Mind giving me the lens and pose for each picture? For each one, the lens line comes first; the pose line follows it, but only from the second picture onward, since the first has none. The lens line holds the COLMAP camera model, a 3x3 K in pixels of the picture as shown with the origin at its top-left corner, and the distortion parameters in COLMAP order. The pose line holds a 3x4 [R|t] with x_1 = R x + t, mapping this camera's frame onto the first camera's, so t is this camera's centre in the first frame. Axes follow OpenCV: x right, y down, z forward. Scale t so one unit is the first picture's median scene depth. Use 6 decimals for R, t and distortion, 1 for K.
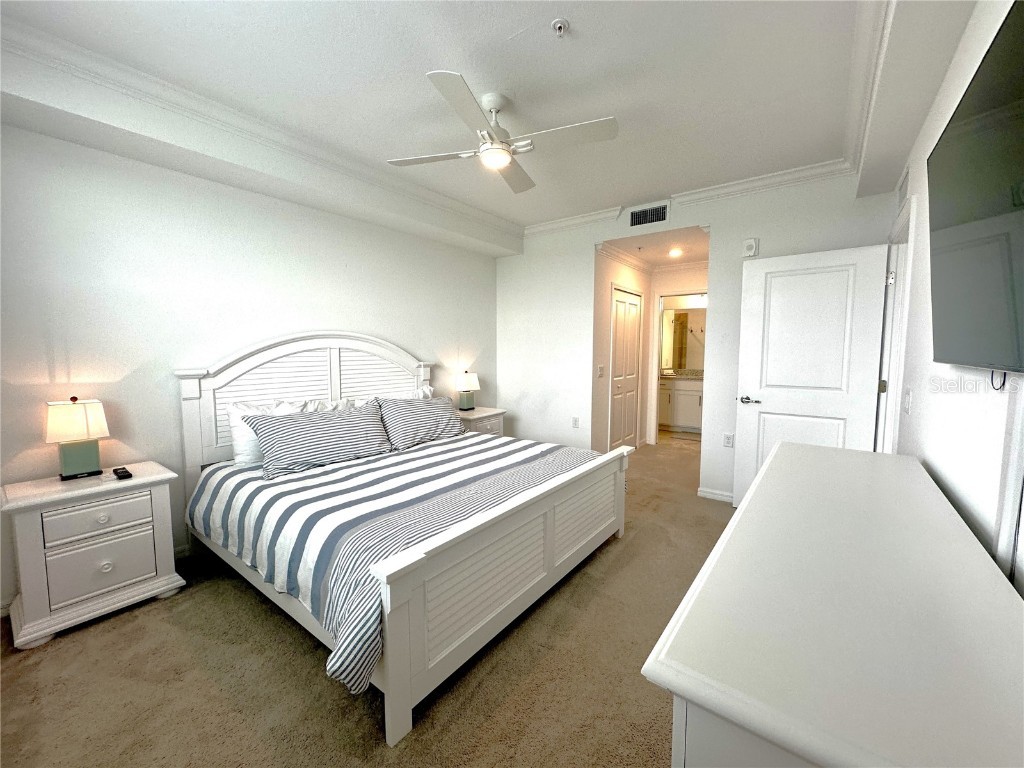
lens RADIAL K [[418.6, 0, 512.0], [0, 418.6, 384.0], [0, 0, 1]] dist [-0.000190, 0.000149]
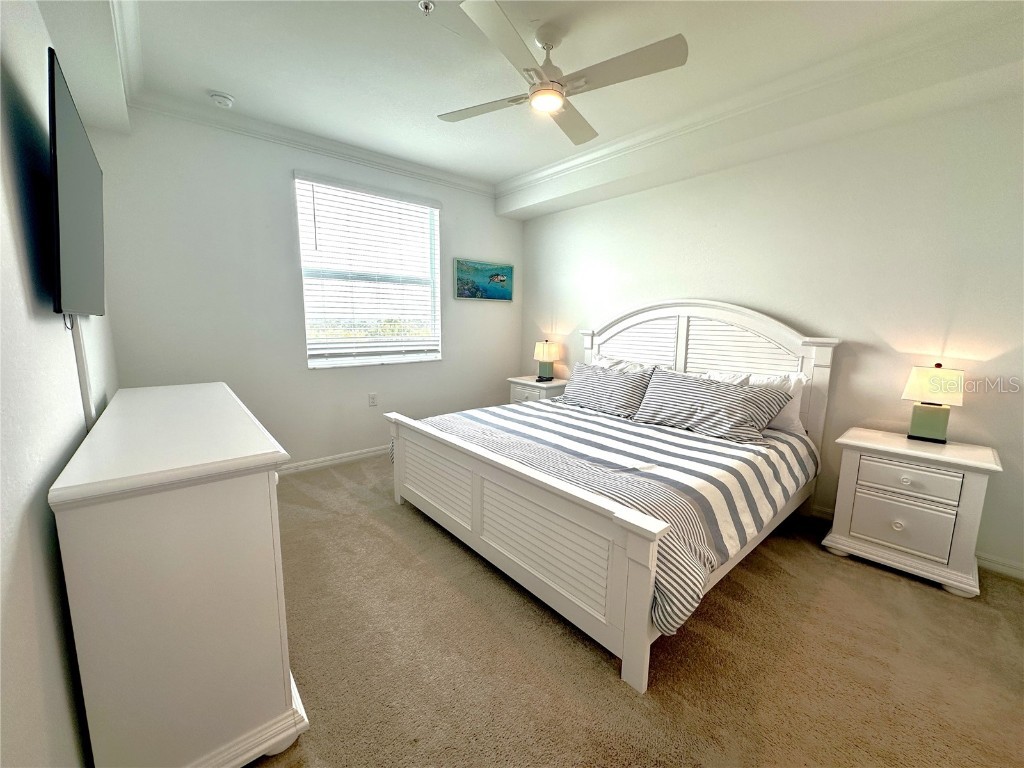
lens RADIAL K [[410.2, 0, 512.0], [0, 410.2, 384.0], [0, 0, 1]] dist [-0.002466, -0.000329]
pose [[-0.189910, 0.163740, -0.968051, 0.530828], [-0.084727, 0.979583, 0.182312, -0.058933], [0.978139, 0.116643, -0.172159, 0.641945]]
